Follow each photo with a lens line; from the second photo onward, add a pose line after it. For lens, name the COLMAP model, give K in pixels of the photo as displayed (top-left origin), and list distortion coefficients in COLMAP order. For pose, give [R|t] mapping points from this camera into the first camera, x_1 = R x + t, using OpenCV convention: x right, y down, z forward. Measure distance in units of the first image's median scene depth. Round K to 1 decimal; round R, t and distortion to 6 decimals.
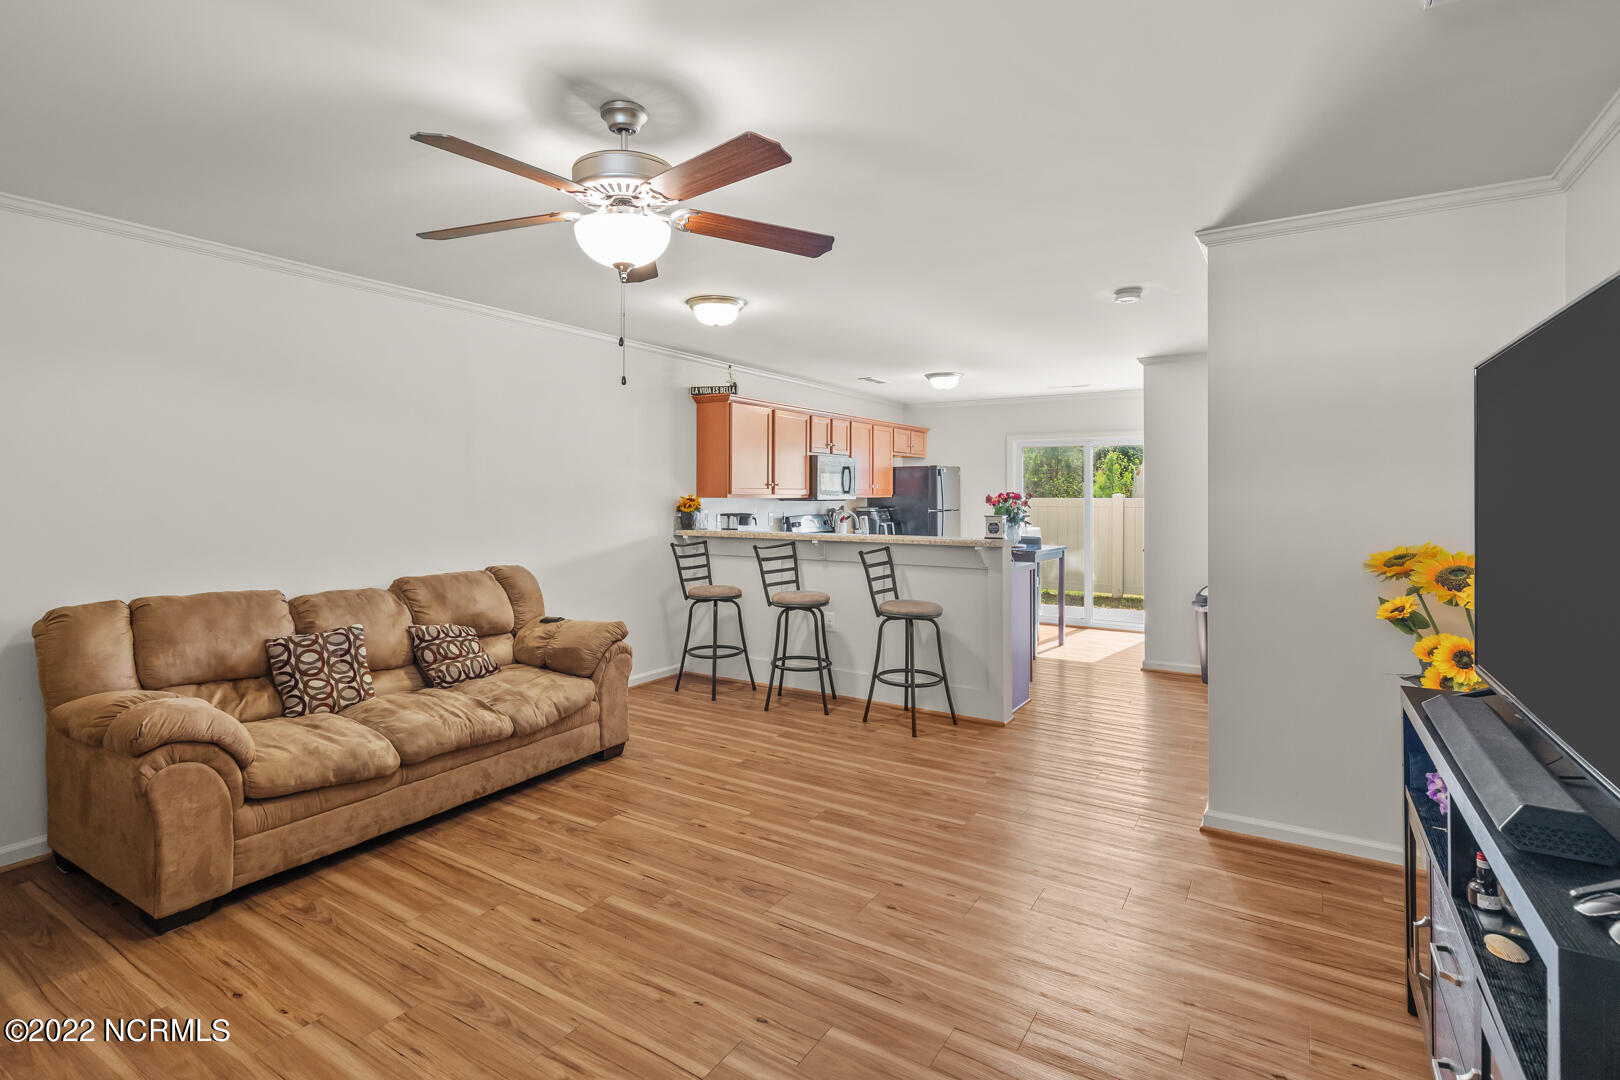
lens RADIAL K [[796.4, 0, 753.3], [0, 796.4, 496.1], [0, 0, 1]] dist [0.014099, -0.006416]
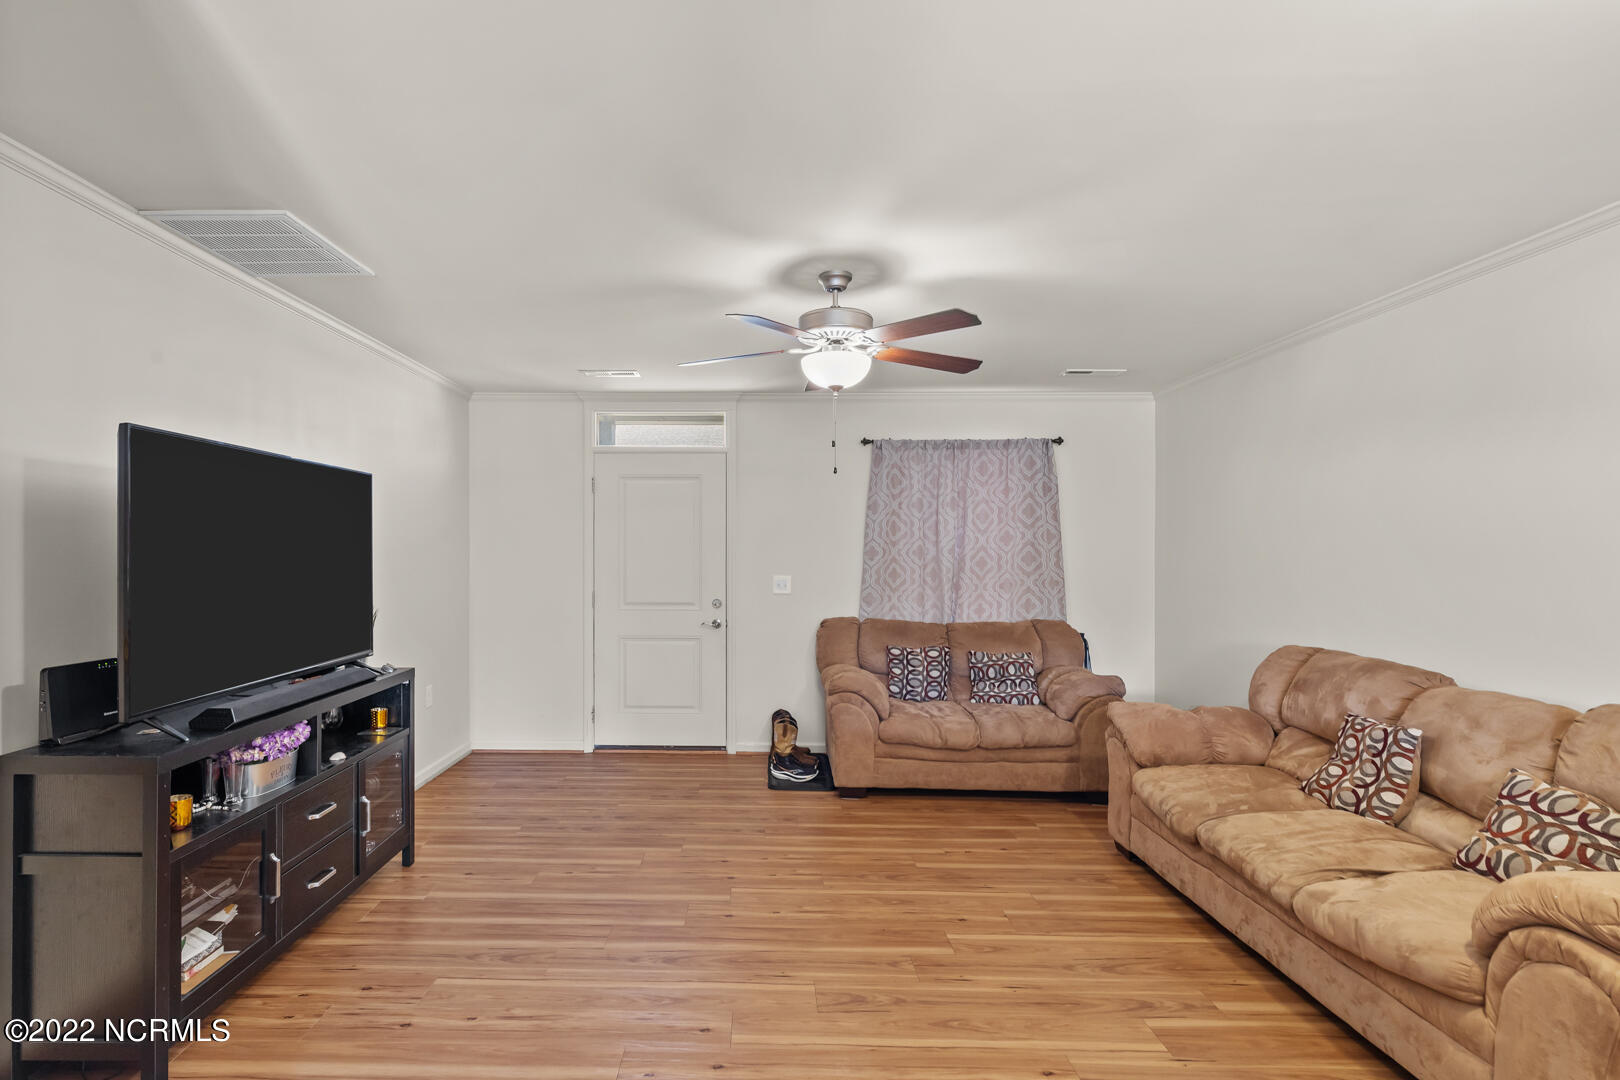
lens RADIAL K [[796.4, 0, 738.6], [0, 796.4, 550.5], [0, 0, 1]] dist [0.014099, -0.006416]
pose [[-0.842169, -0.004665, -0.539193, 0.528825], [-0.006243, 0.999980, 0.001101, -0.005162], [0.539177, 0.004293, -0.842181, 1.509160]]
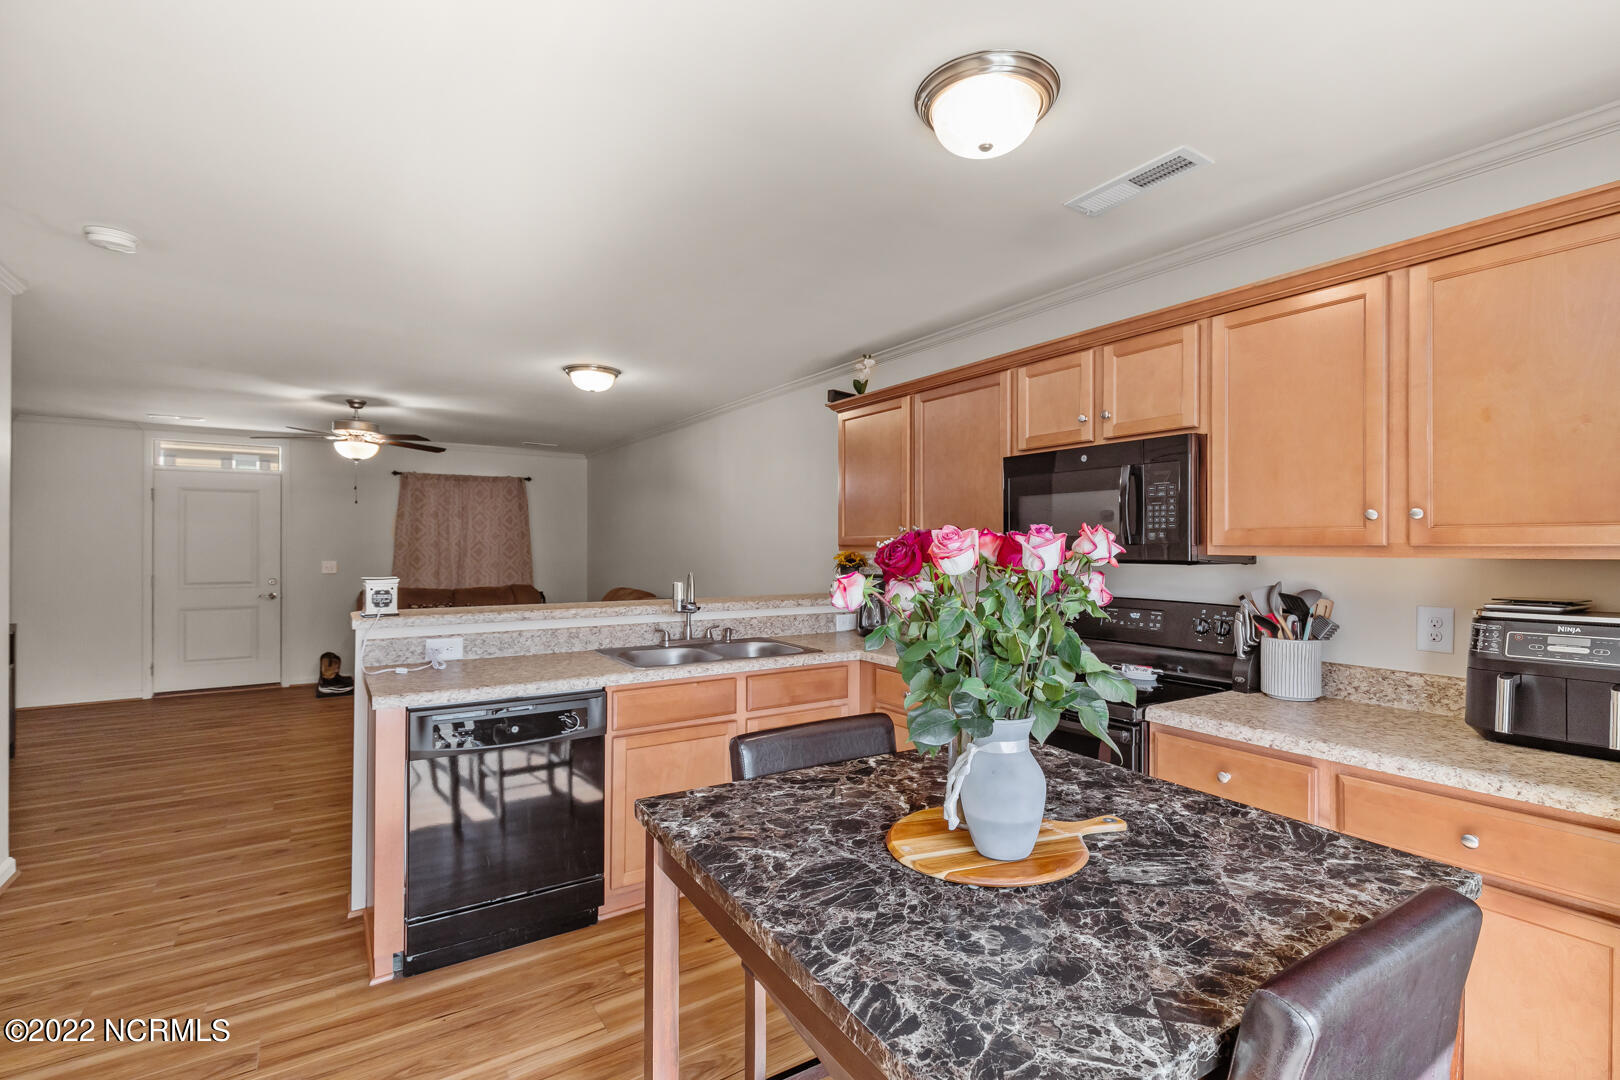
lens RADIAL K [[743.1, 0, 843.6], [0, 743.1, 538.8], [0, 0, 1]] dist [0.009496, -0.002494]
pose [[-0.354812, -0.010579, -0.934878, 1.162692], [-0.004563, 0.999944, -0.009583, -0.004502], [0.934927, 0.000866, -0.354840, 2.484957]]
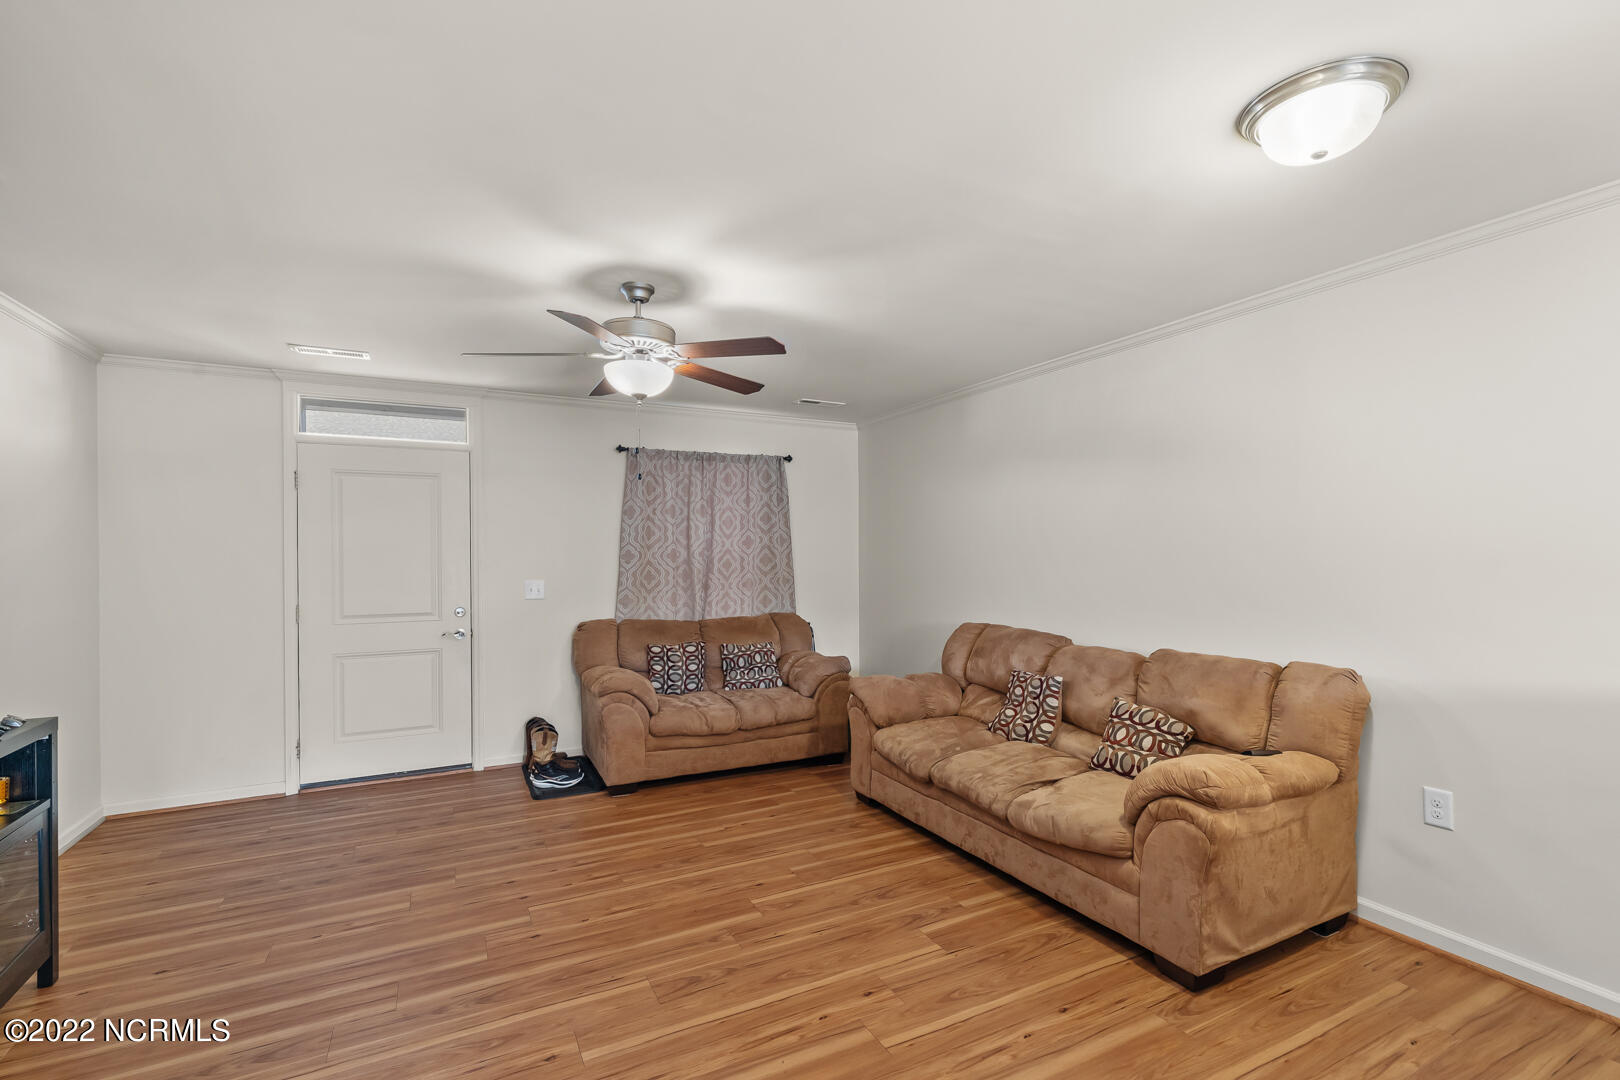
lens RADIAL K [[743.1, 0, 830.3], [0, 743.1, 551.6], [0, 0, 1]] dist [0.009496, -0.002494]
pose [[-0.468514, -0.001625, -0.883455, 0.621345], [0.001653, 0.999995, -0.002716, -0.005382], [0.883455, -0.002733, -0.468509, 1.397968]]
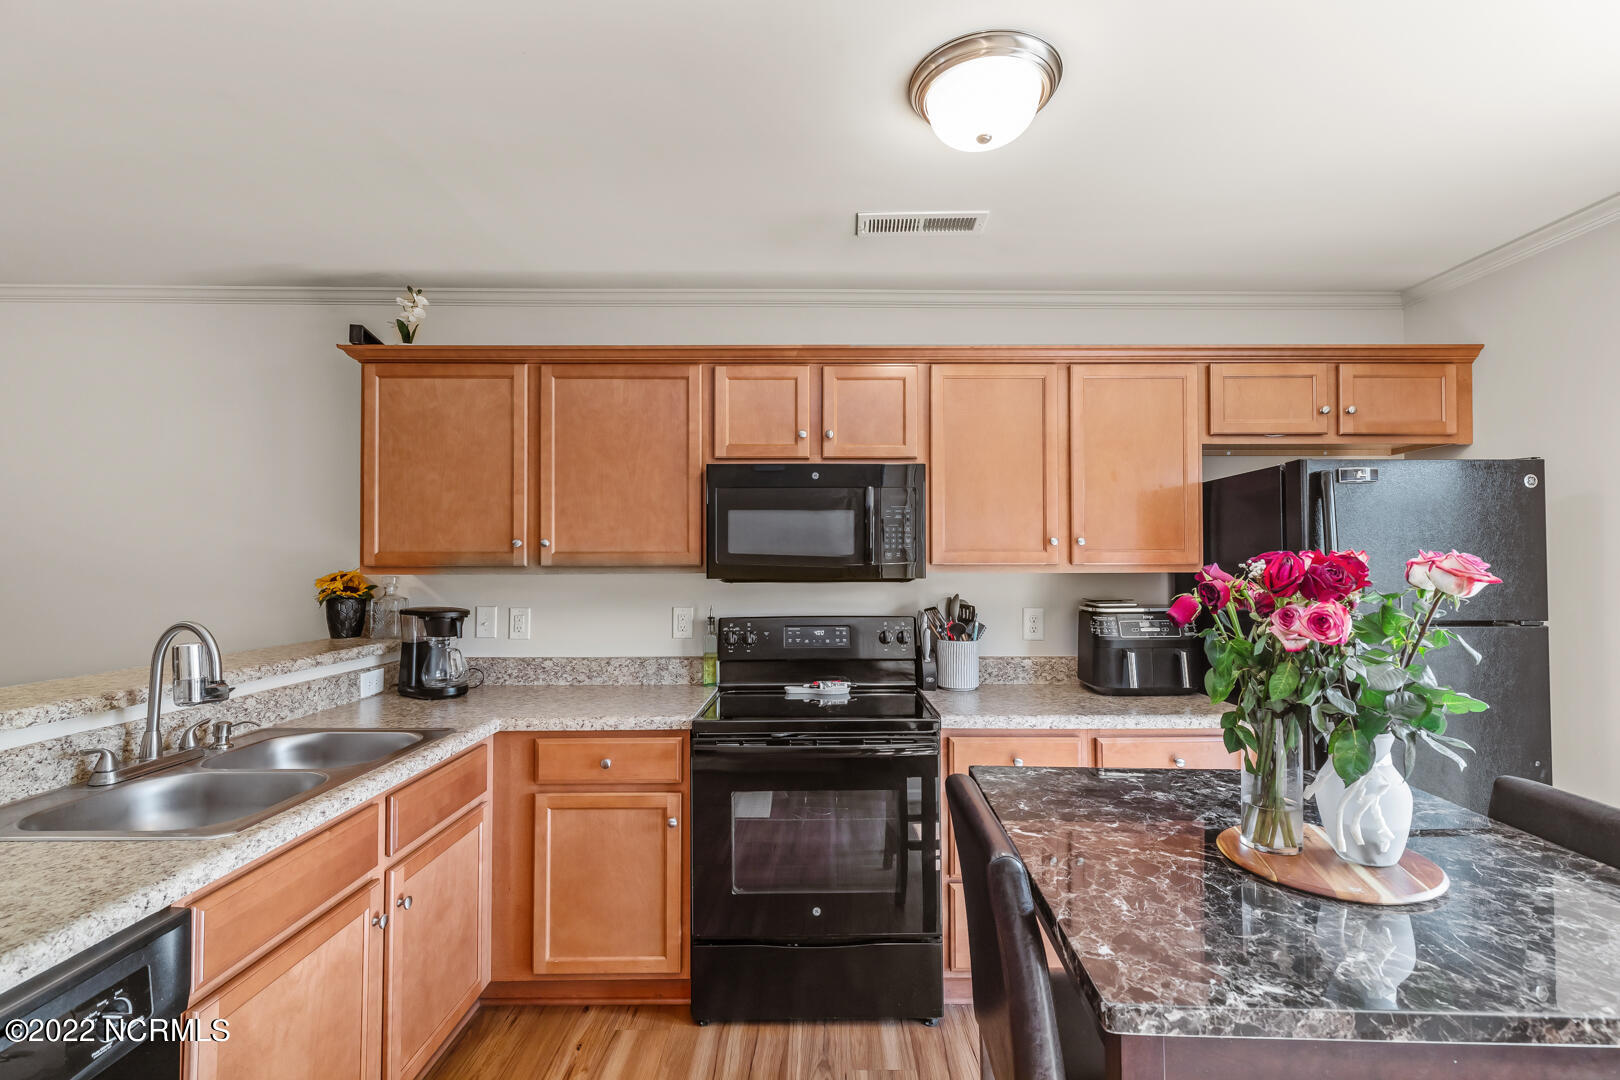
lens RADIAL K [[743.1, 0, 807.0], [0, 743.1, 551.6], [0, 0, 1]] dist [0.009496, -0.002494]
pose [[0.572190, -0.013595, -0.820009, 0.944338], [0.001762, 0.999881, -0.015348, -0.008739], [0.820119, 0.007337, 0.572145, 1.962350]]
